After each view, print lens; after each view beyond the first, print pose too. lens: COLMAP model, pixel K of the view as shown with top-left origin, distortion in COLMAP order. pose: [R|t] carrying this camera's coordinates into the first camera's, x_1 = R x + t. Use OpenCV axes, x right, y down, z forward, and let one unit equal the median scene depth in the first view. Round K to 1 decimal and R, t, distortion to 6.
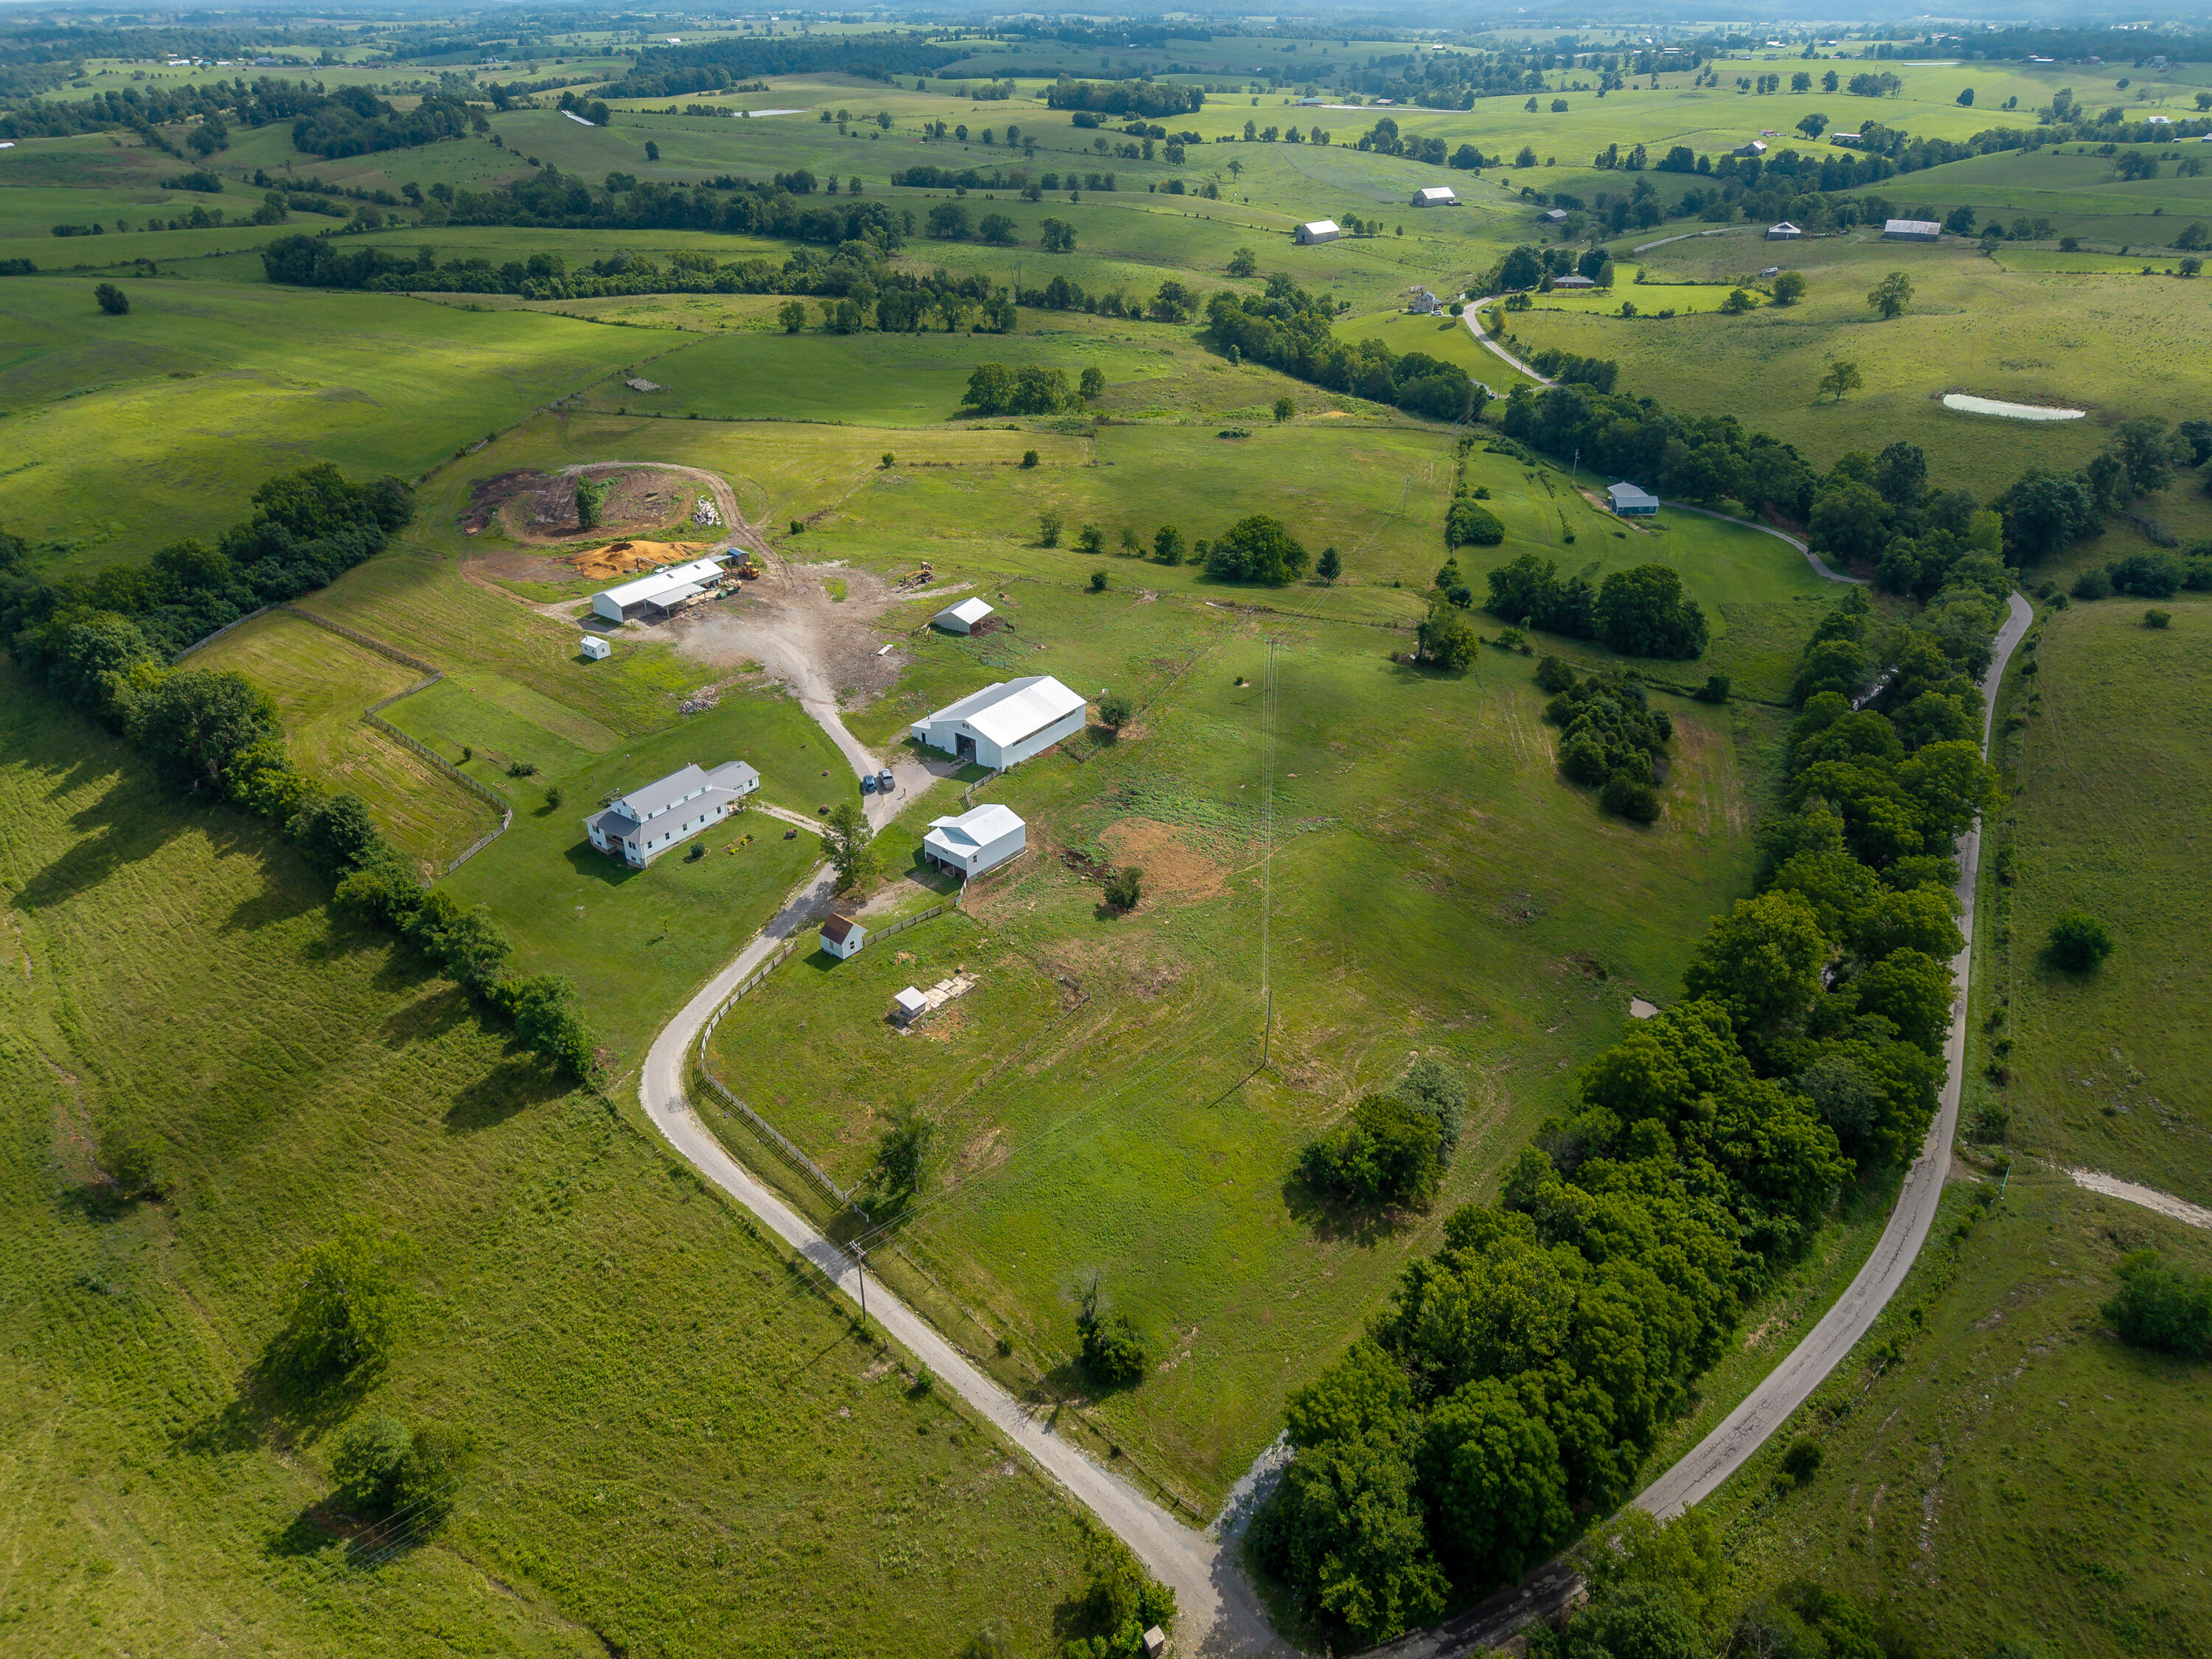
lens RADIAL K [[1549.4, 0, 1110.0], [0, 1549.4, 795.0], [0, 0, 1]] dist [0.009471, -0.003865]
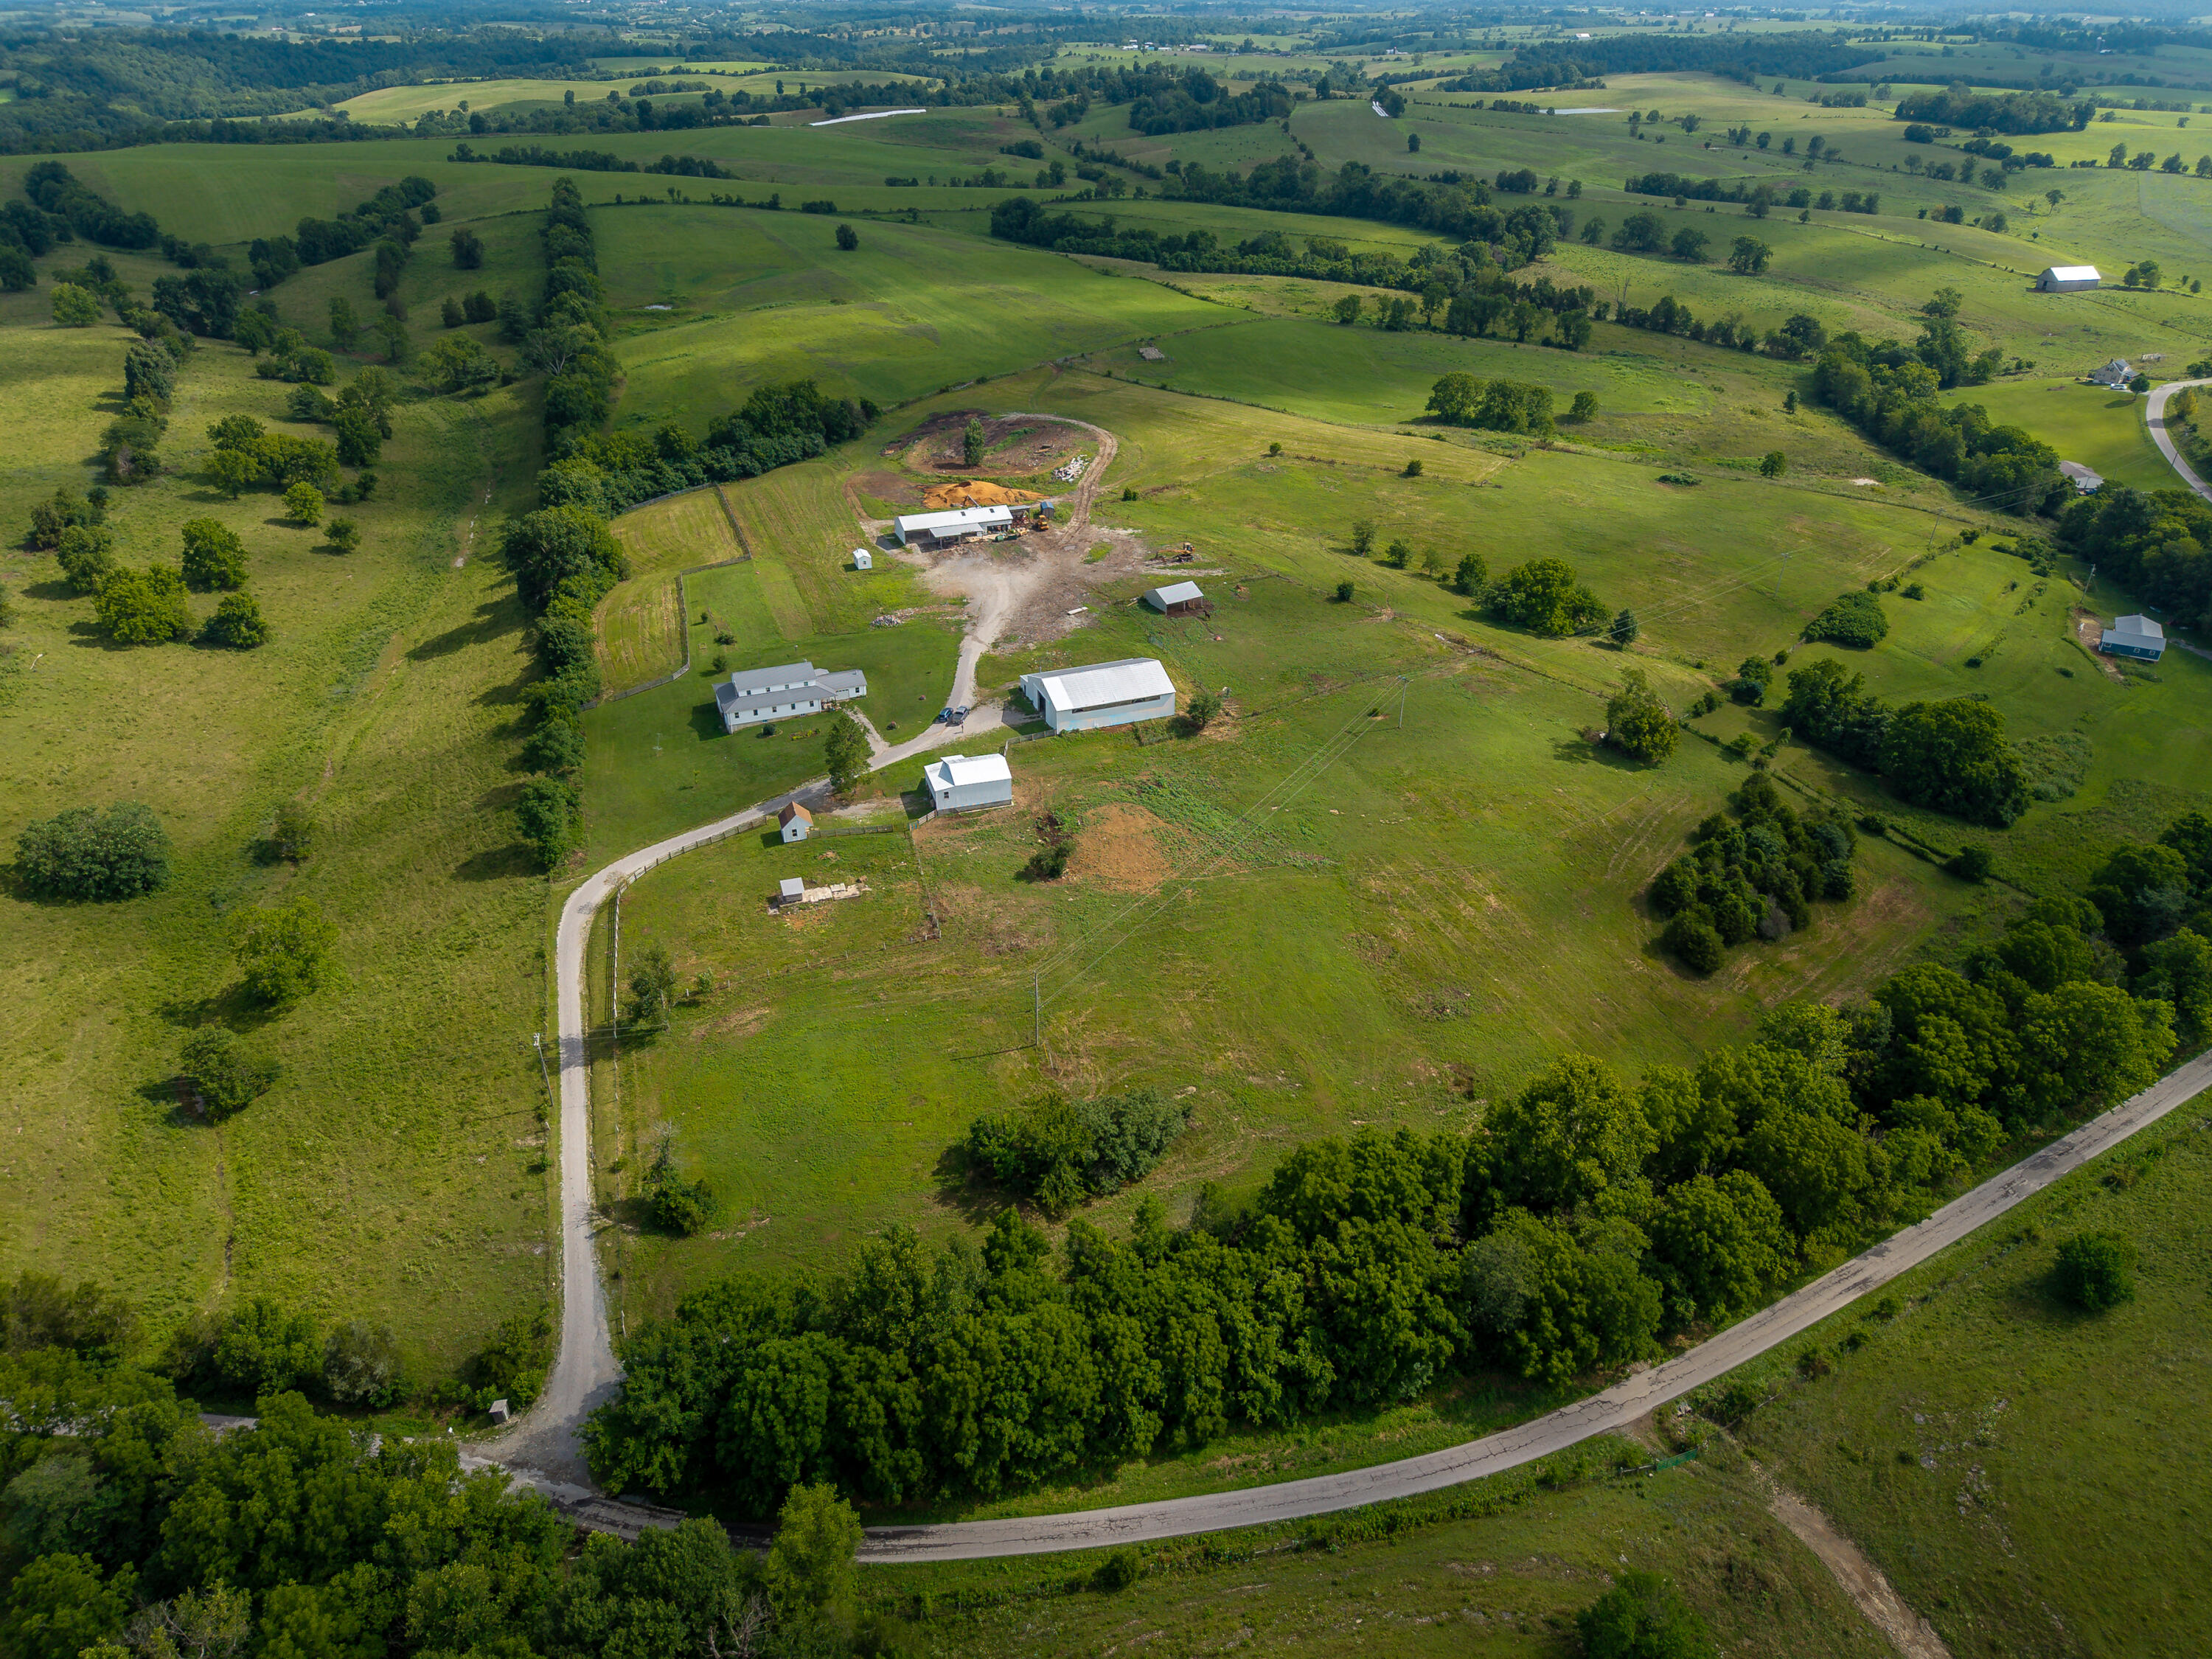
lens RADIAL K [[1513.2, 0, 1106.0], [0, 1513.2, 829.5], [0, 0, 1]] dist [0.017754, -0.009664]
pose [[0.846300, 0.263982, -0.462699, 0.325336], [-0.250289, 0.963783, 0.092073, -0.039756], [0.470247, 0.037887, 0.881721, 0.070573]]
